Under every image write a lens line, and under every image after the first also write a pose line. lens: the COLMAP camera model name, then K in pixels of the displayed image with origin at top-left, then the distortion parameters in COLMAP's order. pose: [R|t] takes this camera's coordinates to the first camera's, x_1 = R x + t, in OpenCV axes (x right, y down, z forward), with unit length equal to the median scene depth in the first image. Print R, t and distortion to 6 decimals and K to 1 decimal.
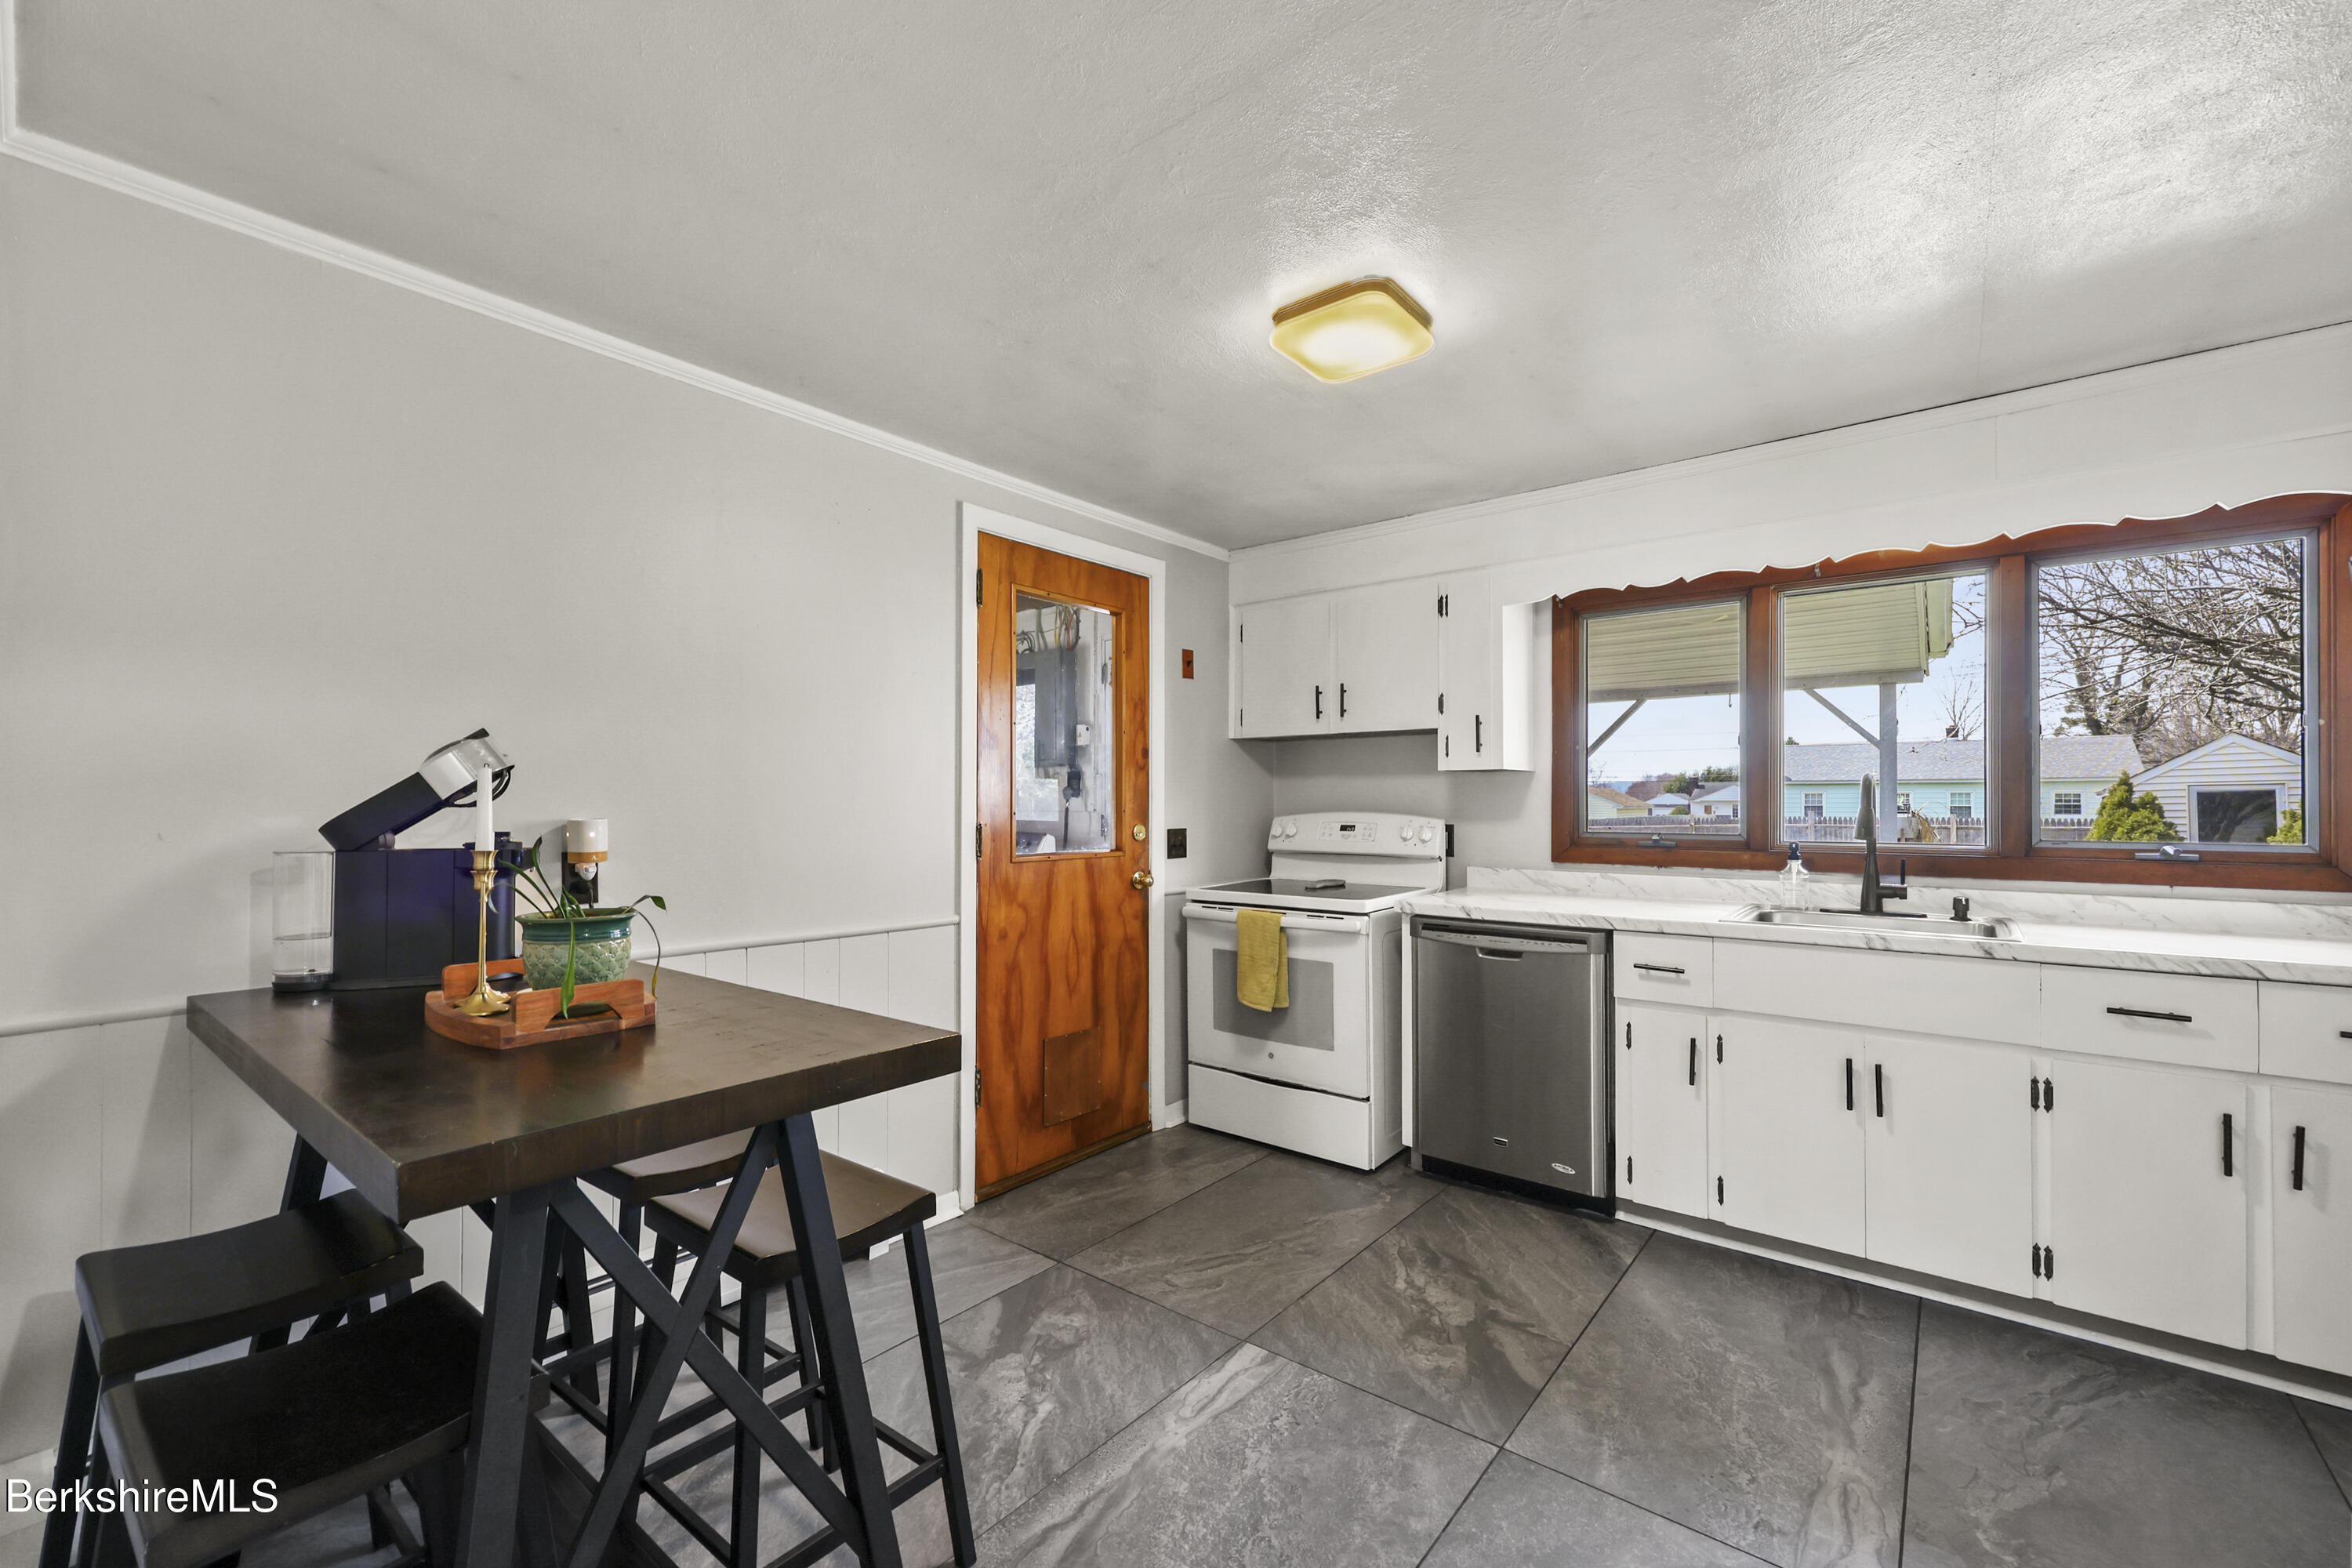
lens RADIAL K [[946.9, 0, 1180.4], [0, 946.9, 790.8], [0, 0, 1]] dist [0.000404, -0.000121]
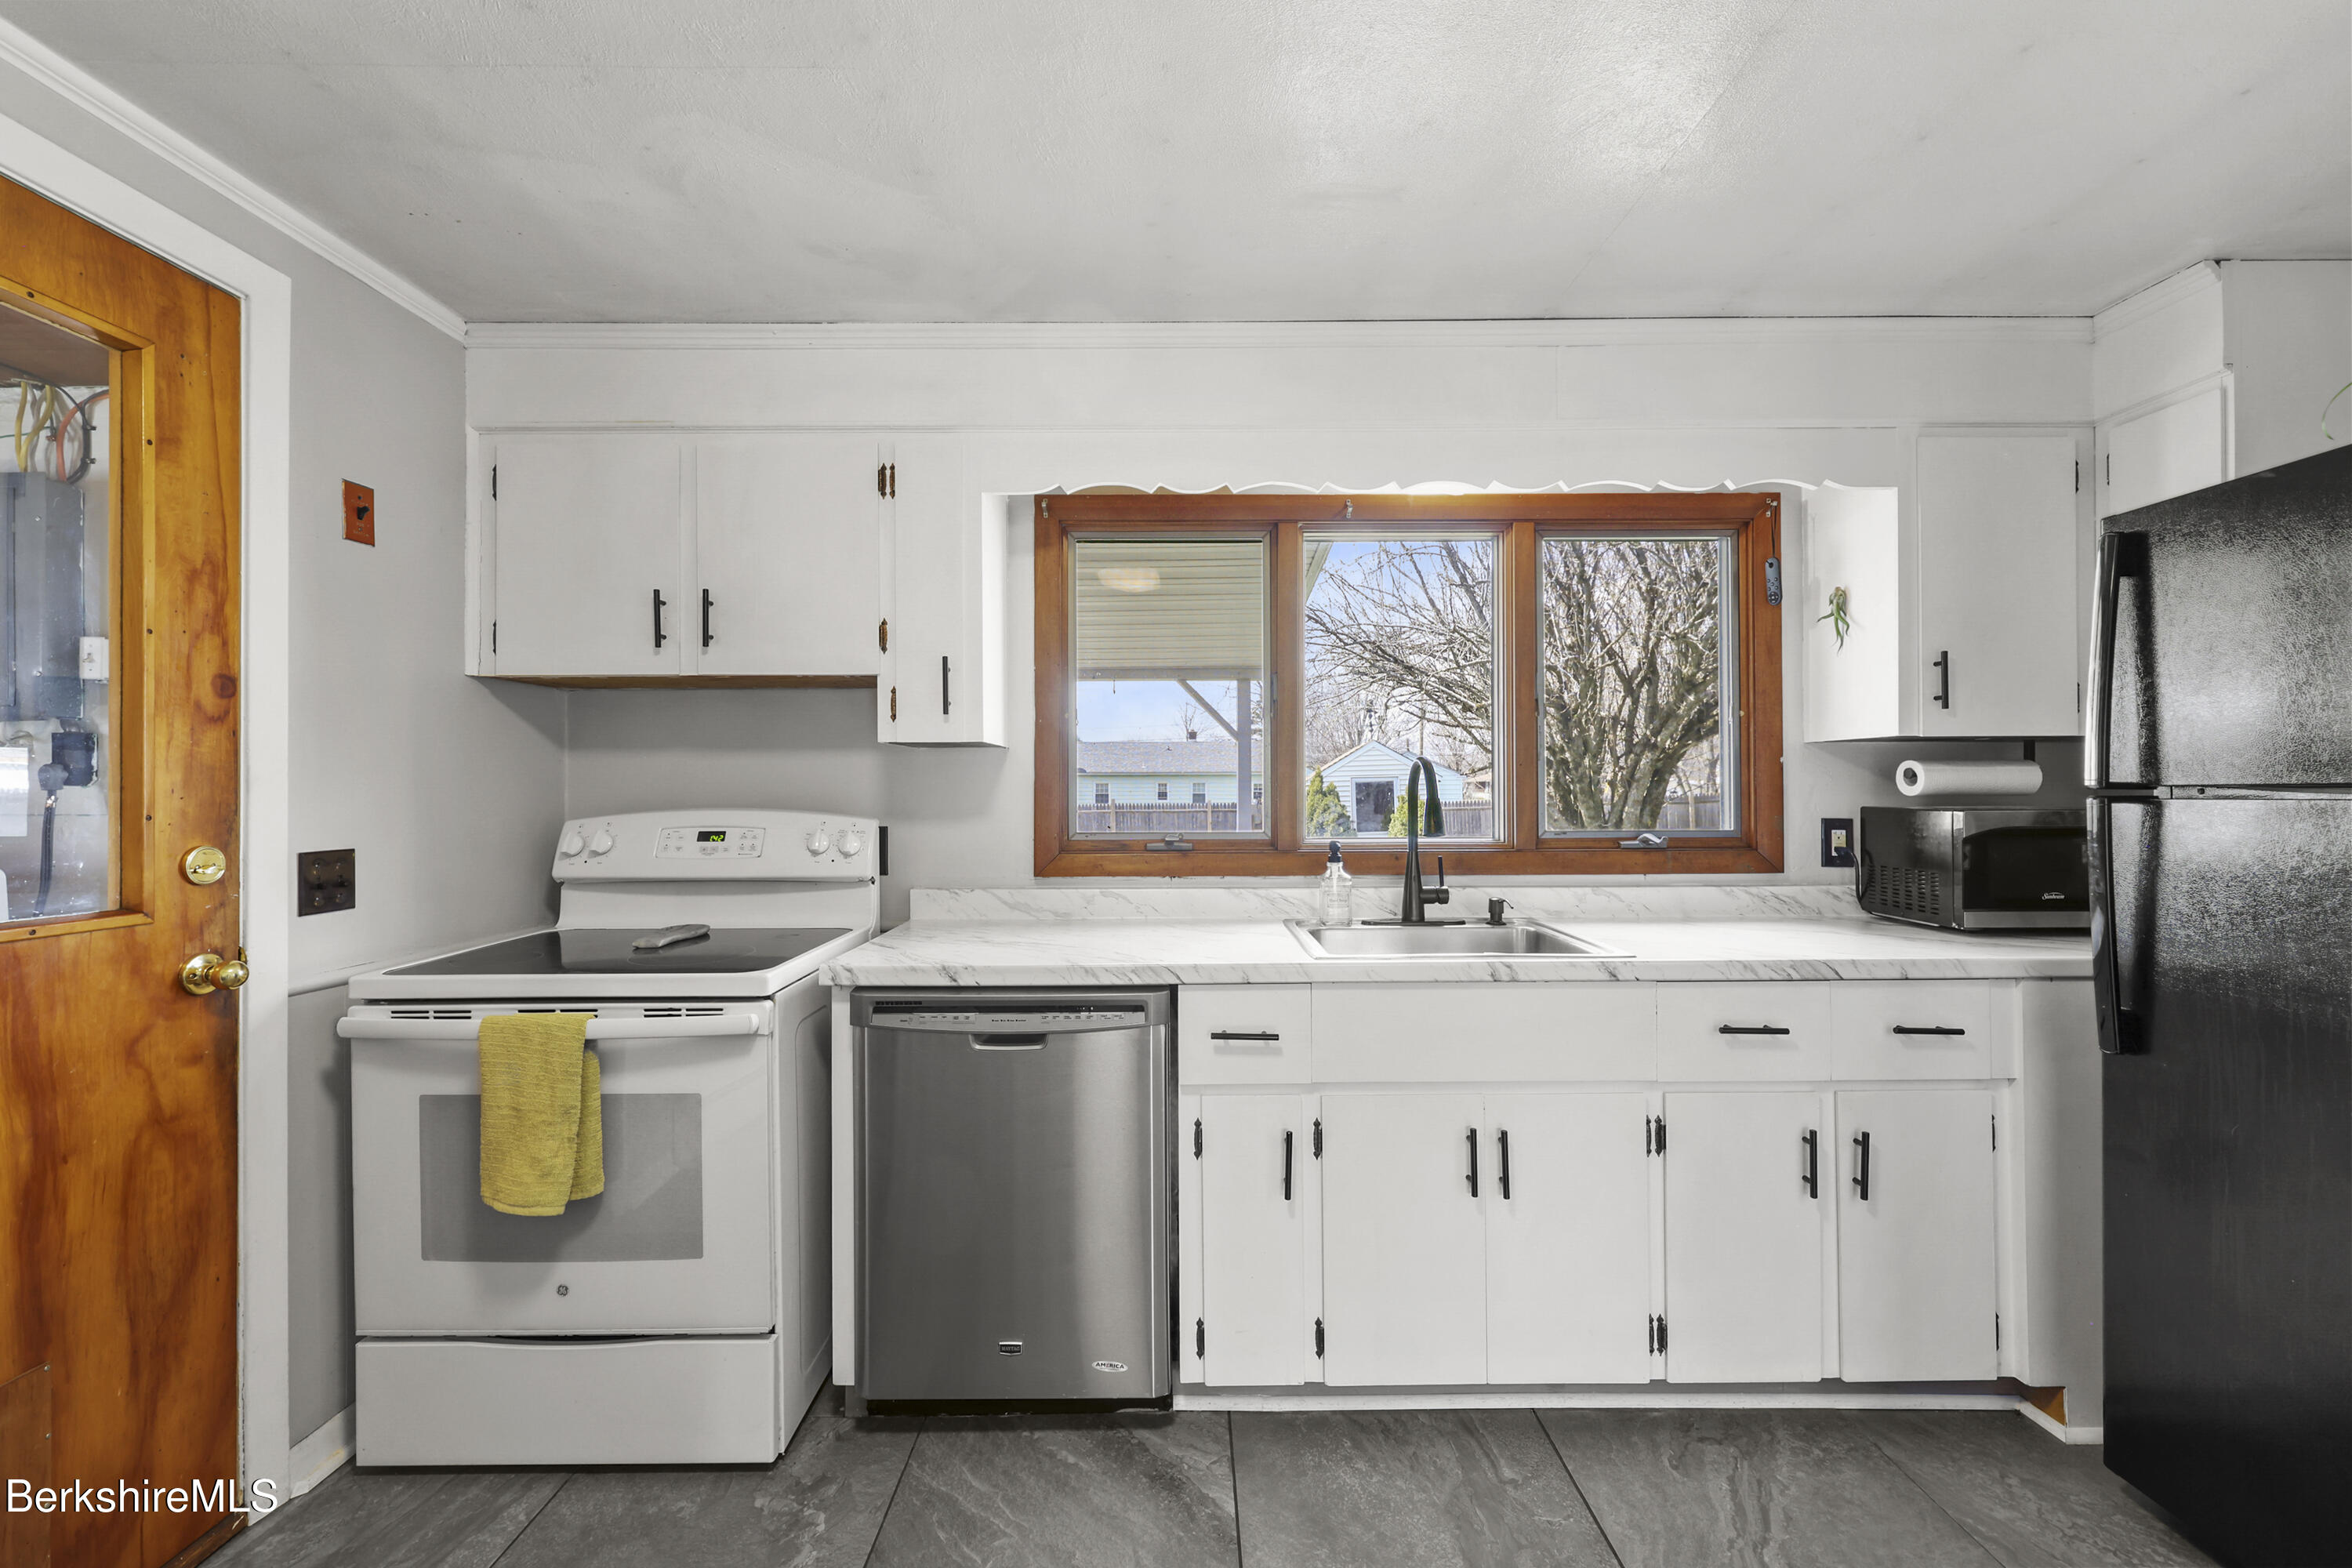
lens RADIAL K [[946.9, 0, 1176.8], [0, 946.9, 785.7], [0, 0, 1]] dist [0.000404, -0.000121]
pose [[0.776268, -0.000041, 0.630404, 0.030380], [-0.003396, 0.999985, 0.004247, 0.004171], [-0.630394, -0.005437, 0.776256, 0.388778]]
